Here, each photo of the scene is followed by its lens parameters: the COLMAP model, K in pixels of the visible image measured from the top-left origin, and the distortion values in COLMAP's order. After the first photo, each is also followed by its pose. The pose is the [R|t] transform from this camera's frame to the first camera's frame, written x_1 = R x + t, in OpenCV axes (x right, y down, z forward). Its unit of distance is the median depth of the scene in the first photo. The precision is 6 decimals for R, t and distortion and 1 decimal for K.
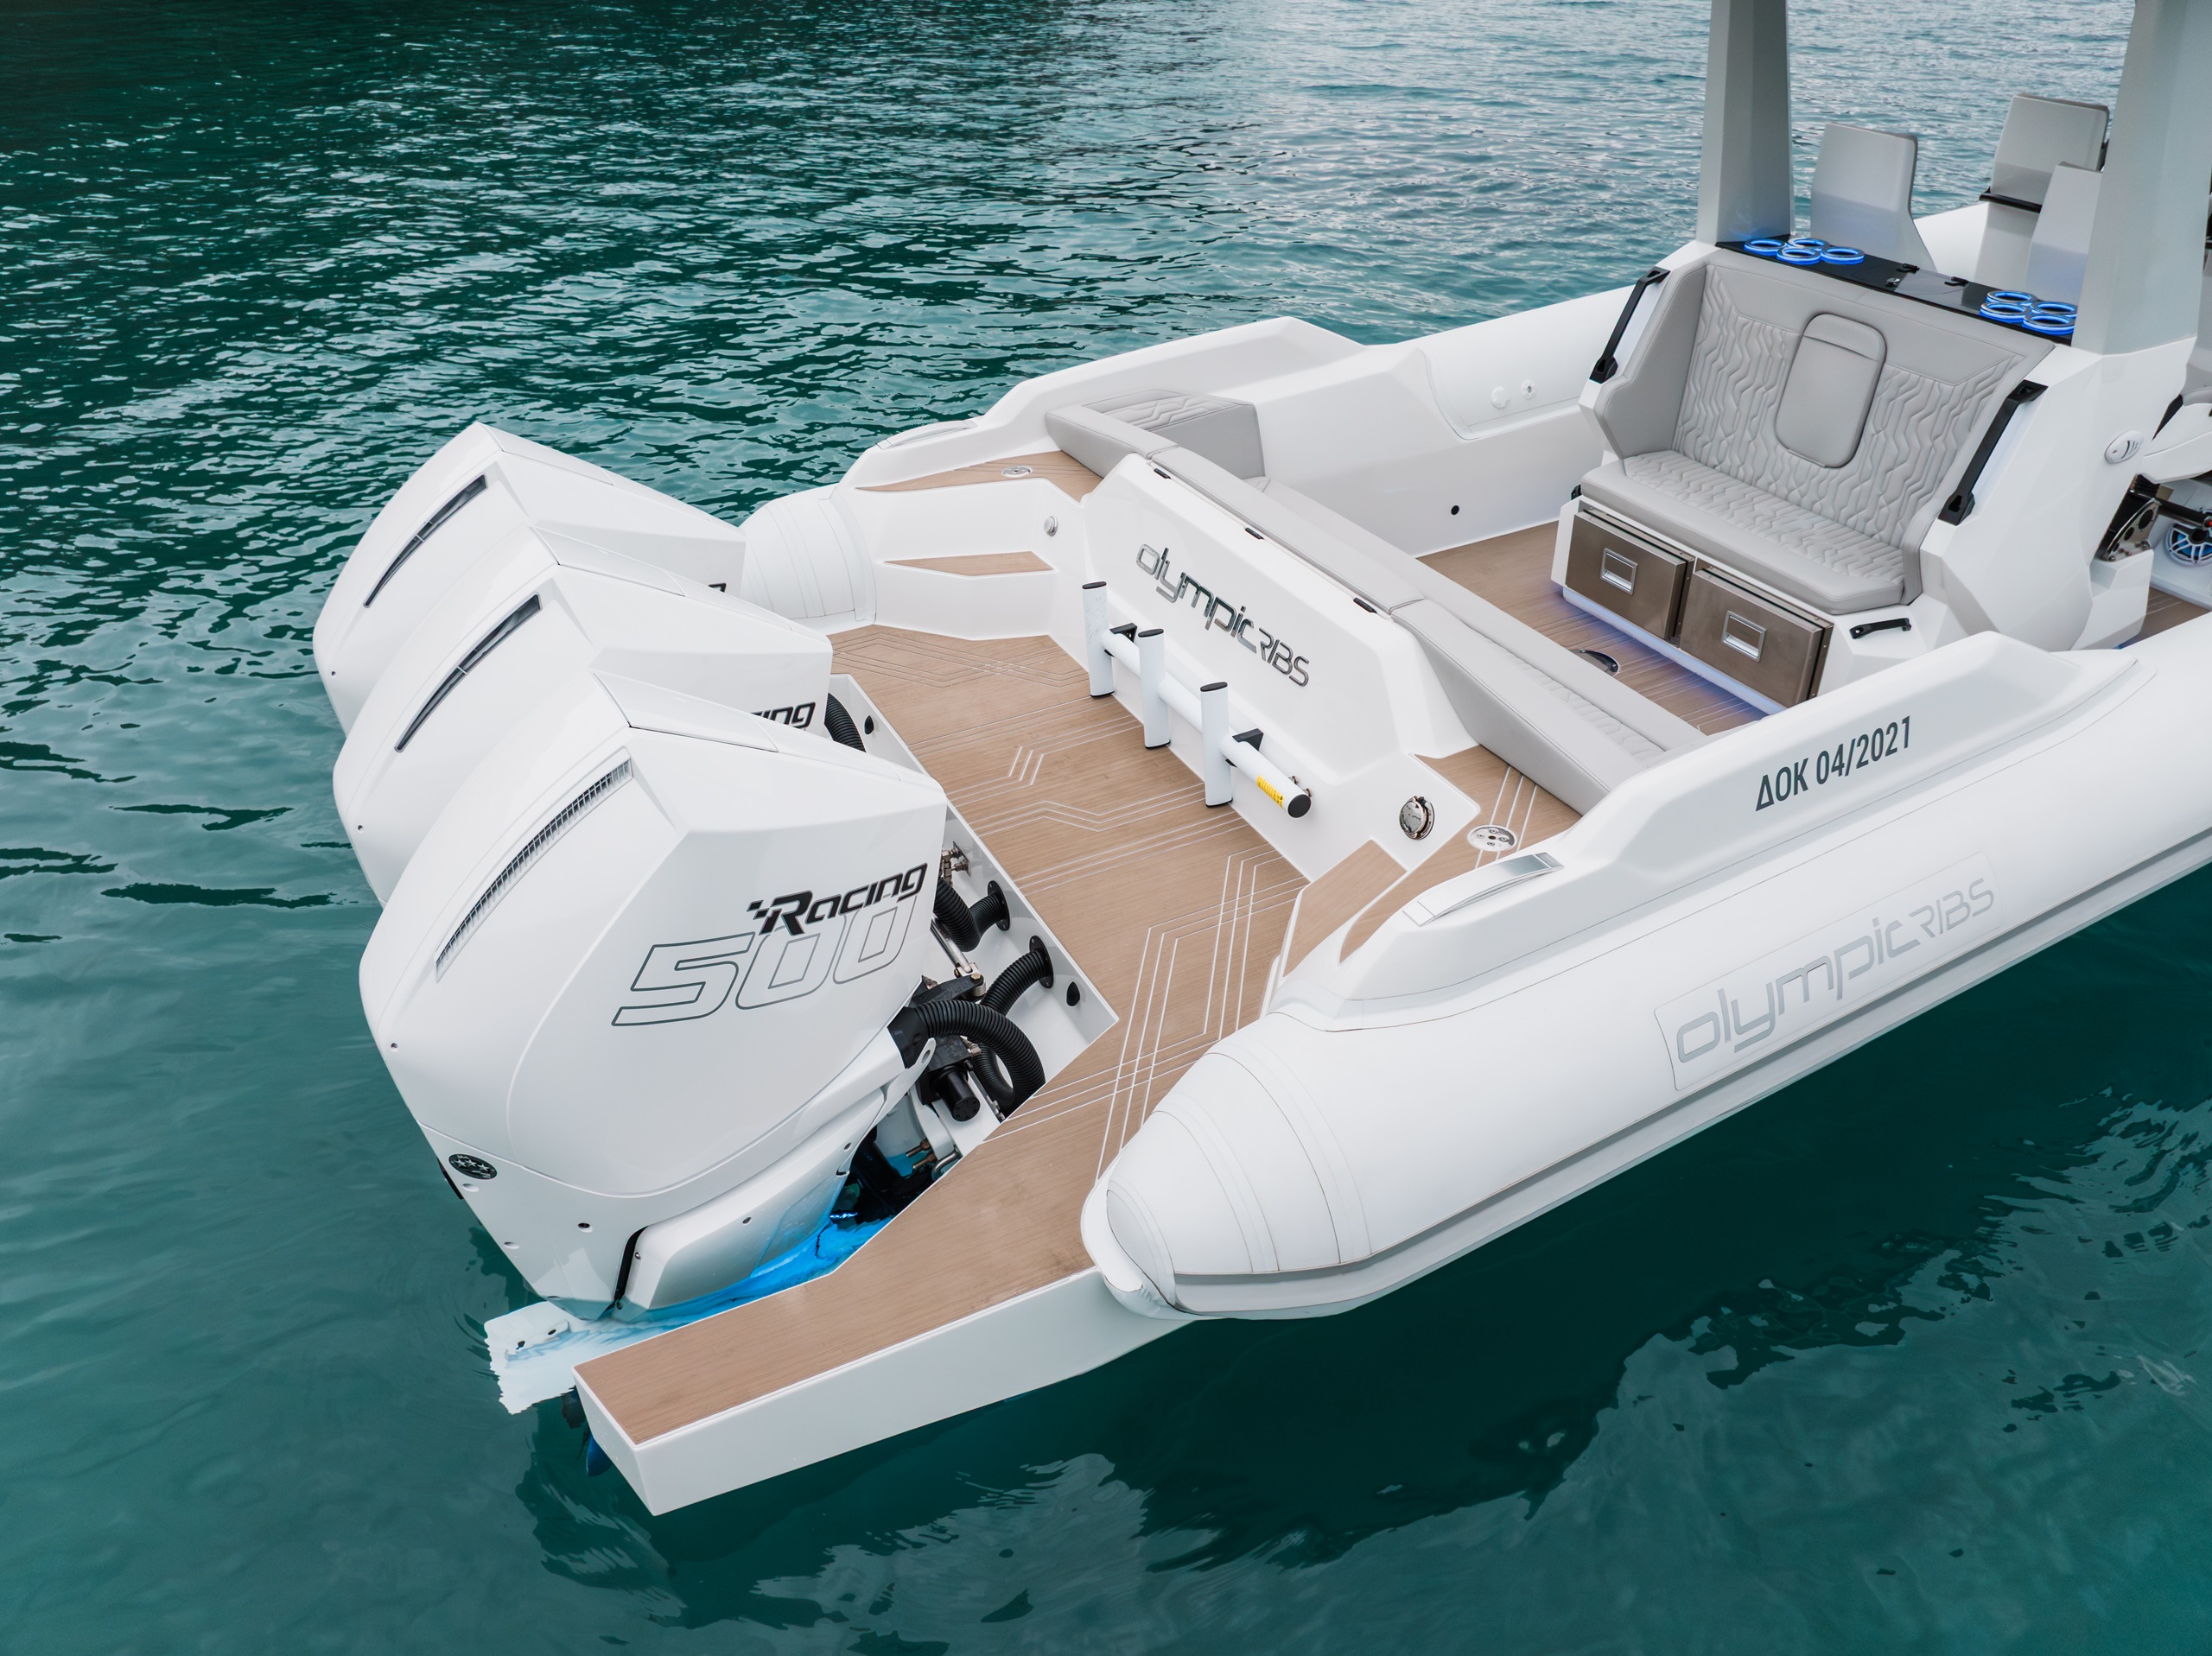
lens RADIAL K [[1520.2, 0, 1106.0], [0, 1520.2, 828.0], [0, 0, 1]] dist [-0.049292, -0.002293]
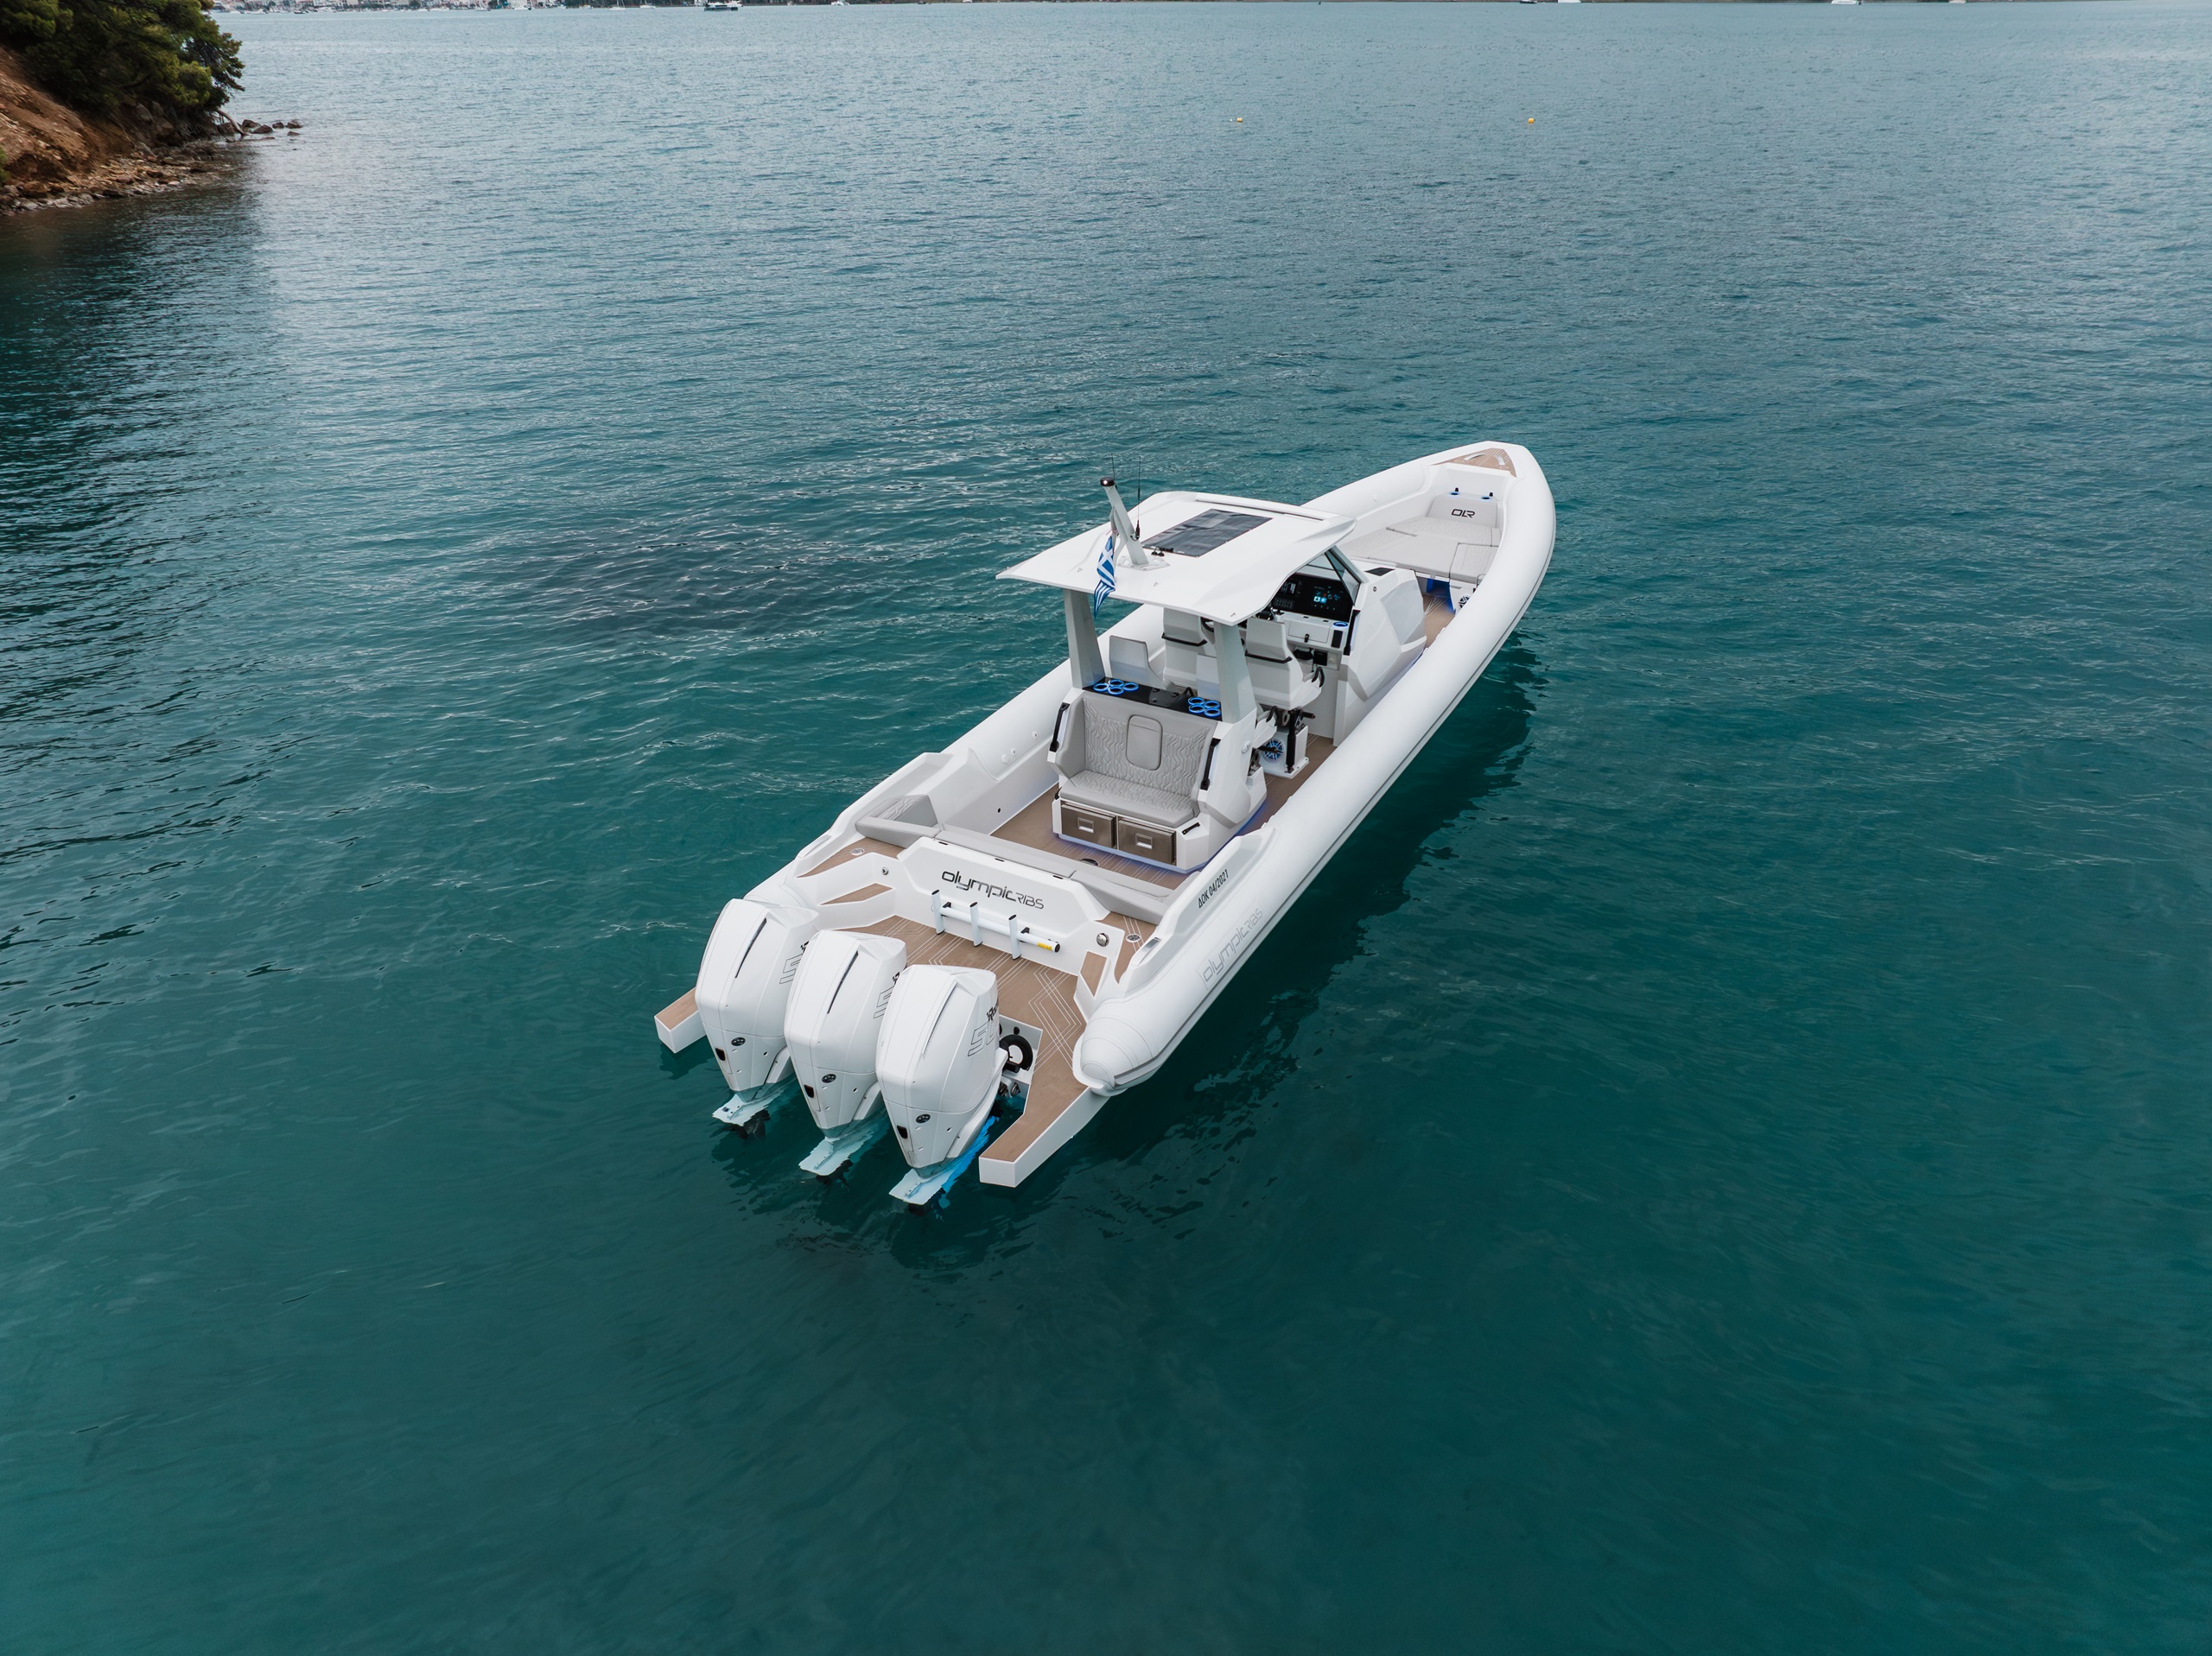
lens RADIAL K [[1520.2, 0, 1106.0], [0, 1520.2, 828.0], [0, 0, 1]] dist [-0.049292, -0.002293]
pose [[0.842669, -0.252568, 0.475518, -0.938904], [0.295866, 0.955078, -0.017024, -0.131944], [-0.449857, 0.155036, 0.879541, -1.381074]]
